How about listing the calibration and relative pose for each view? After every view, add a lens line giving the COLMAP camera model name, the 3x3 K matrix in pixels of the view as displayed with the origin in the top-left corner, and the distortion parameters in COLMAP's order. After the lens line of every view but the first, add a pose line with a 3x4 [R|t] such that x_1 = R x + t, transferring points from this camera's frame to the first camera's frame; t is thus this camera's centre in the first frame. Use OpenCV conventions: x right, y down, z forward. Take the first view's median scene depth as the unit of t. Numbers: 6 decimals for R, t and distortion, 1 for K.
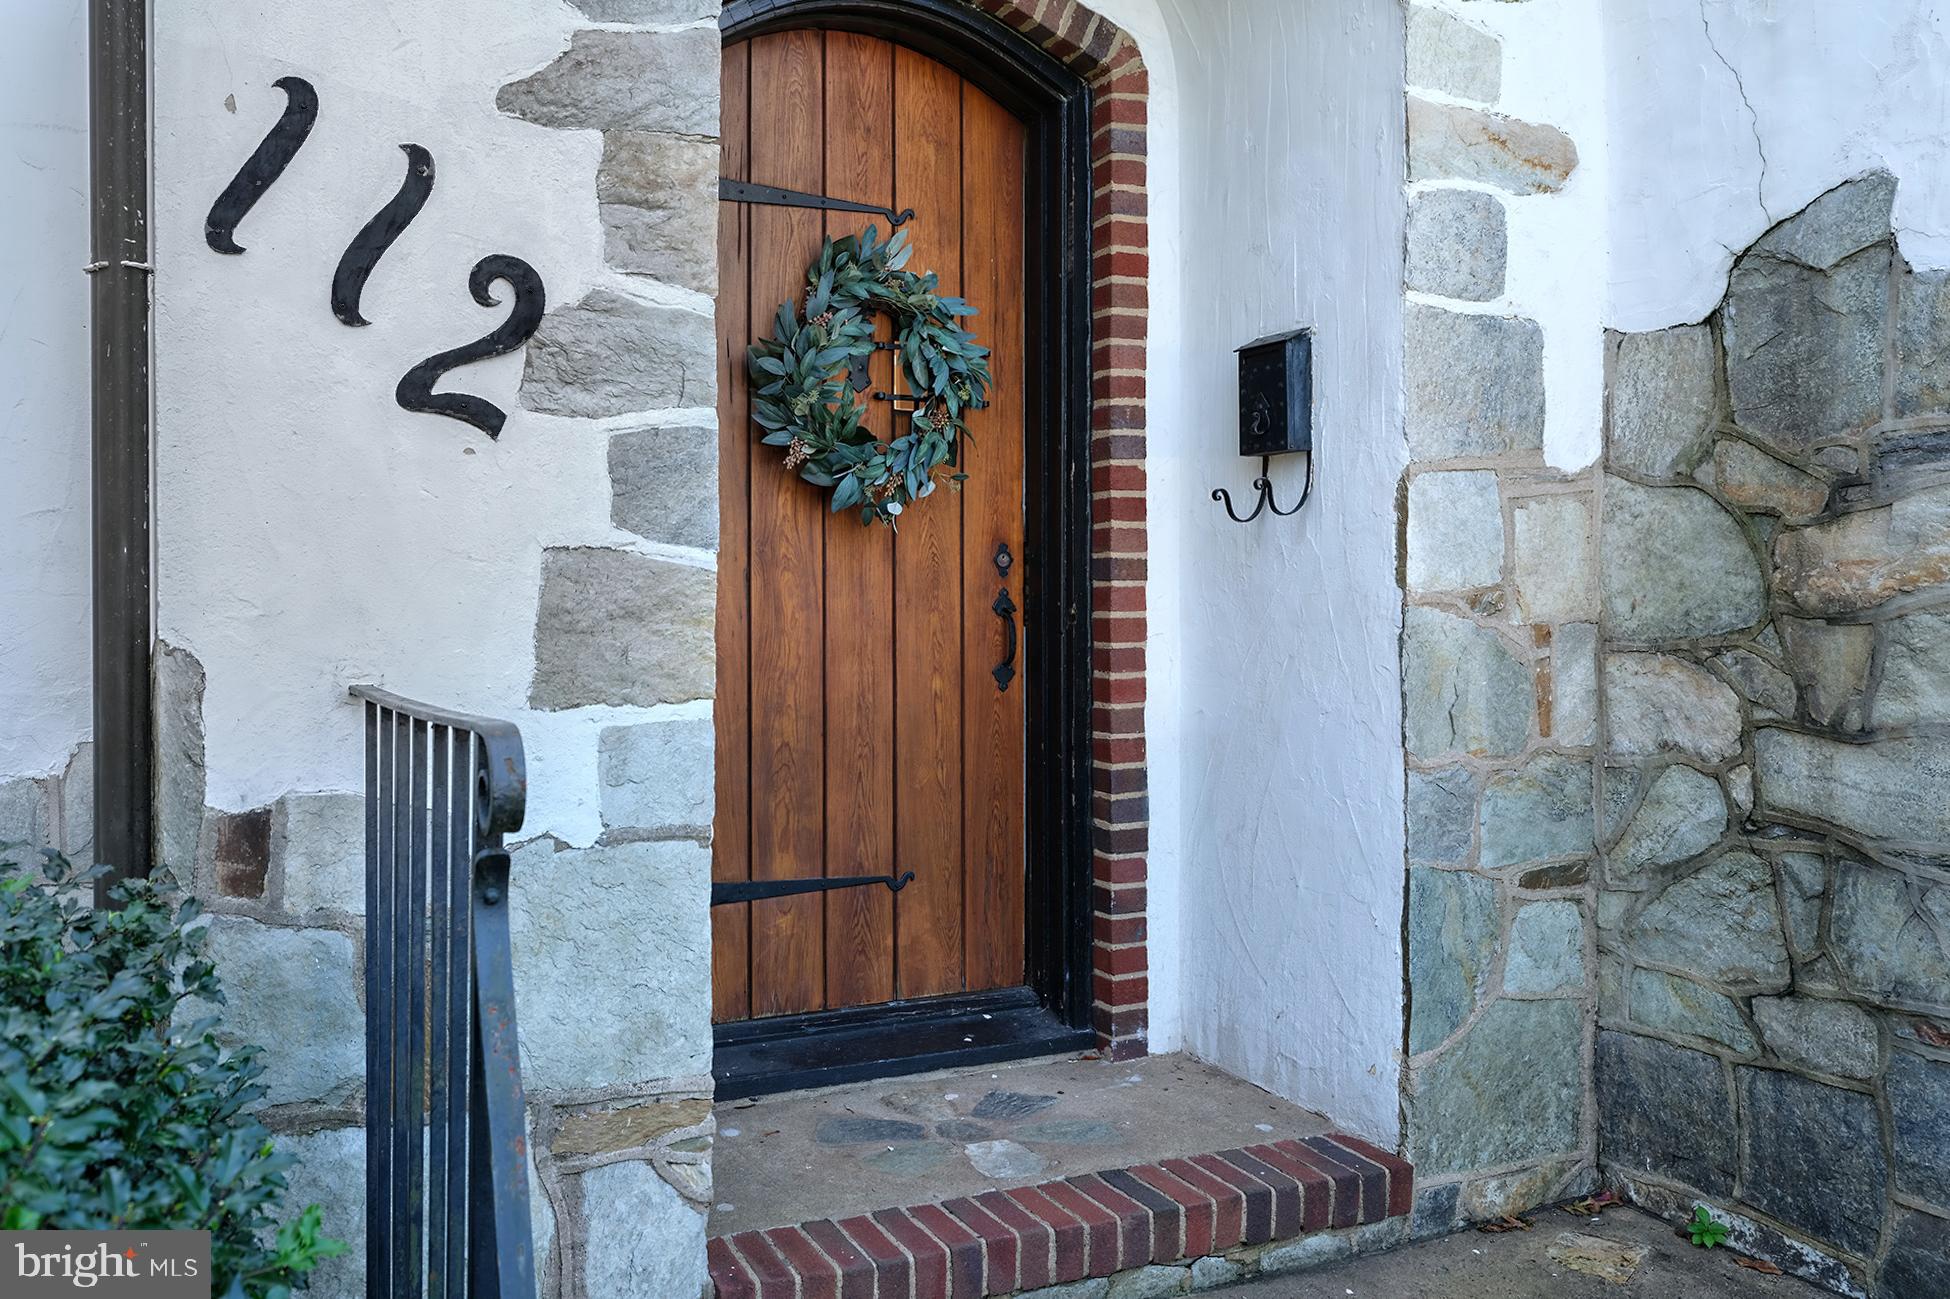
lens RADIAL K [[1755.3, 0, 975.0], [0, 1755.3, 649.5], [0, 0, 1]] dist [-0.064608, -0.001806]
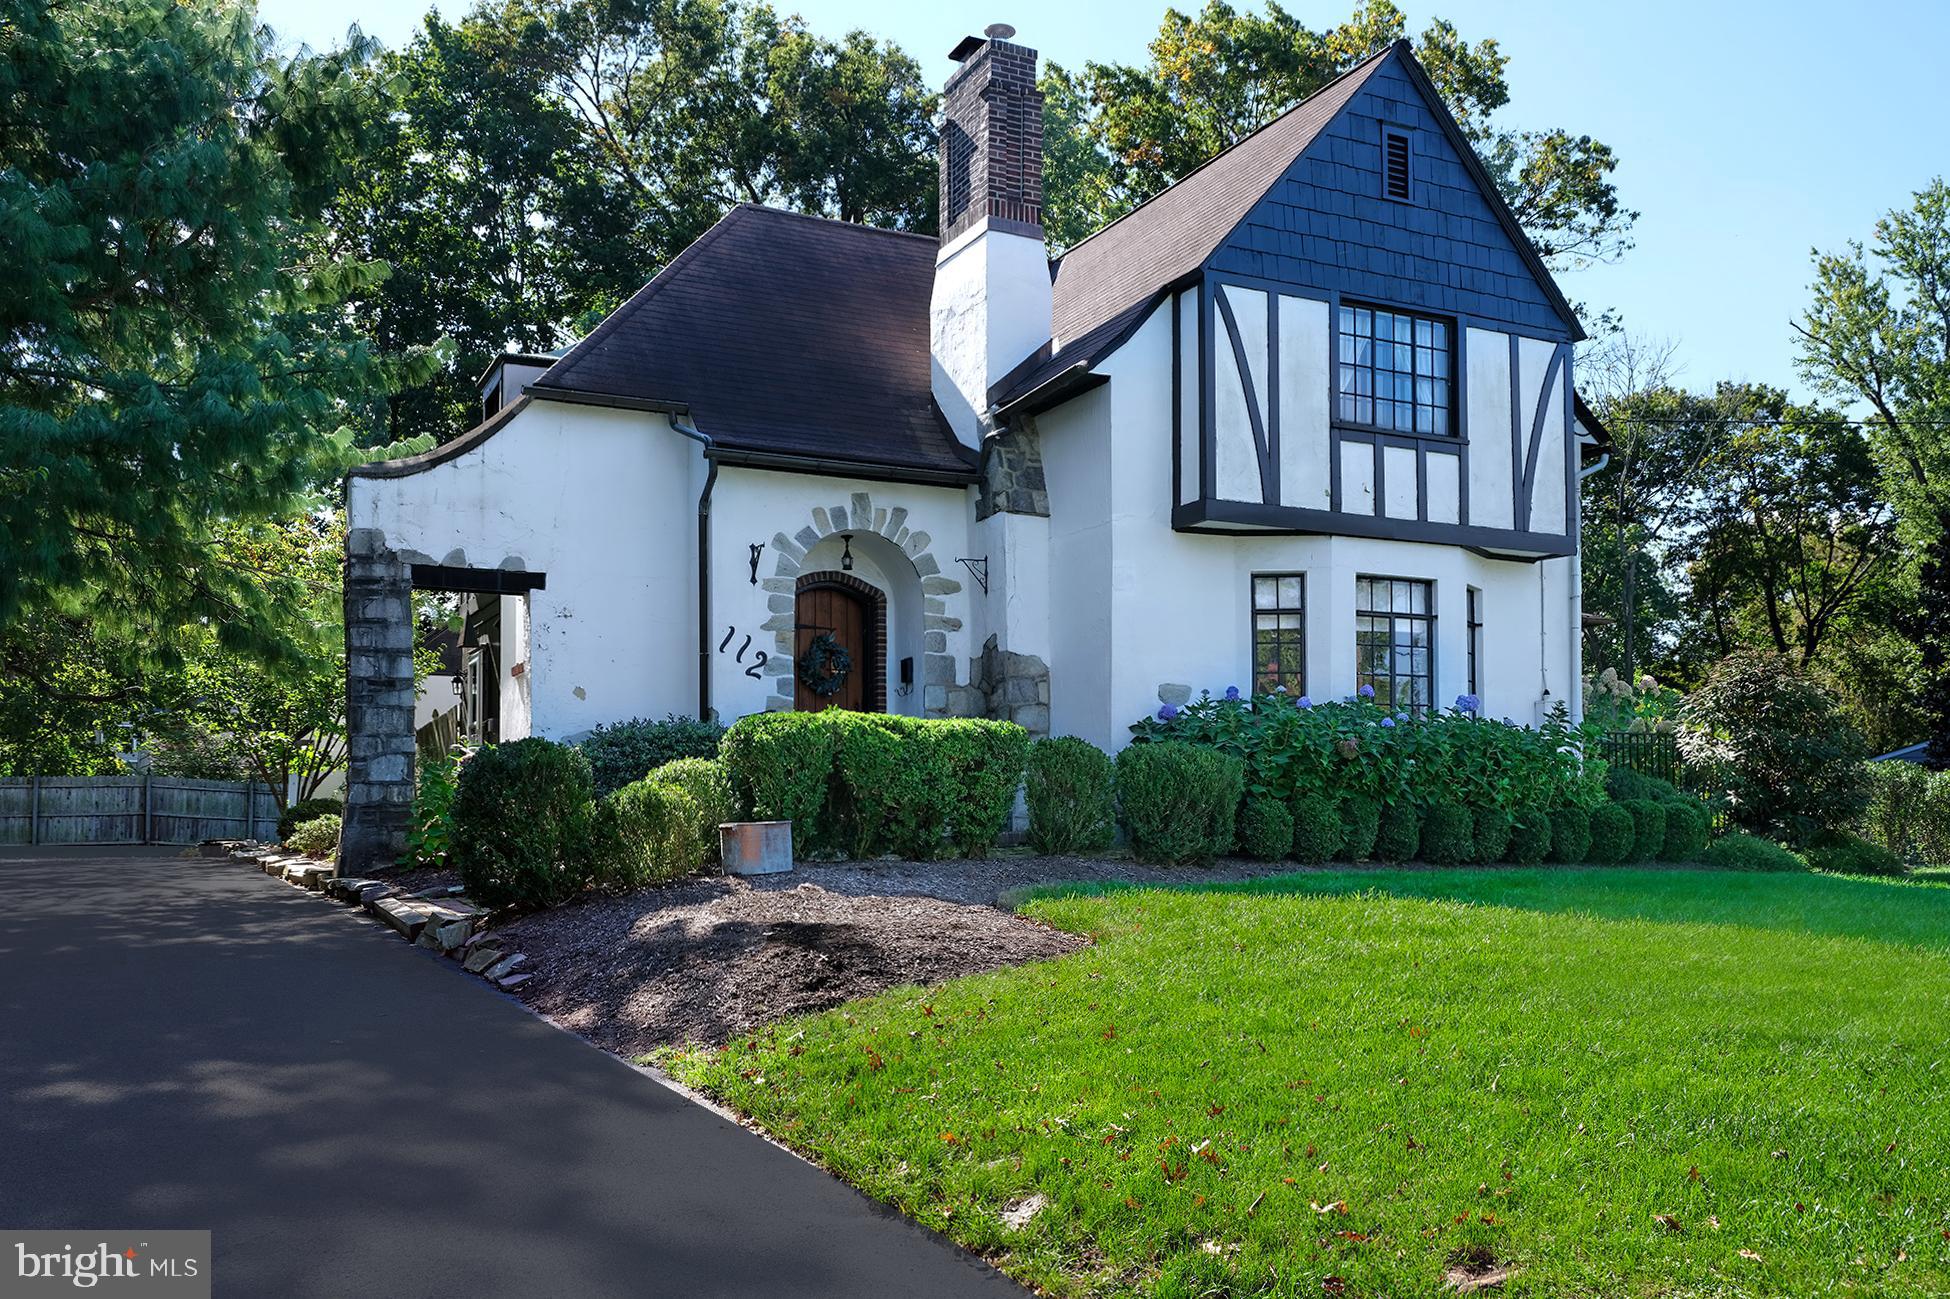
lens RADIAL K [[1973.6, 0, 975.0], [0, 1973.6, 649.5], [0, 0, 1]] dist [-0.253912, -0.003984]
pose [[0.999411, -0.000854, -0.034299, 0.584852], [-0.003597, 0.991573, -0.129496, 0.537865], [0.034120, 0.129543, 0.990987, -4.707152]]
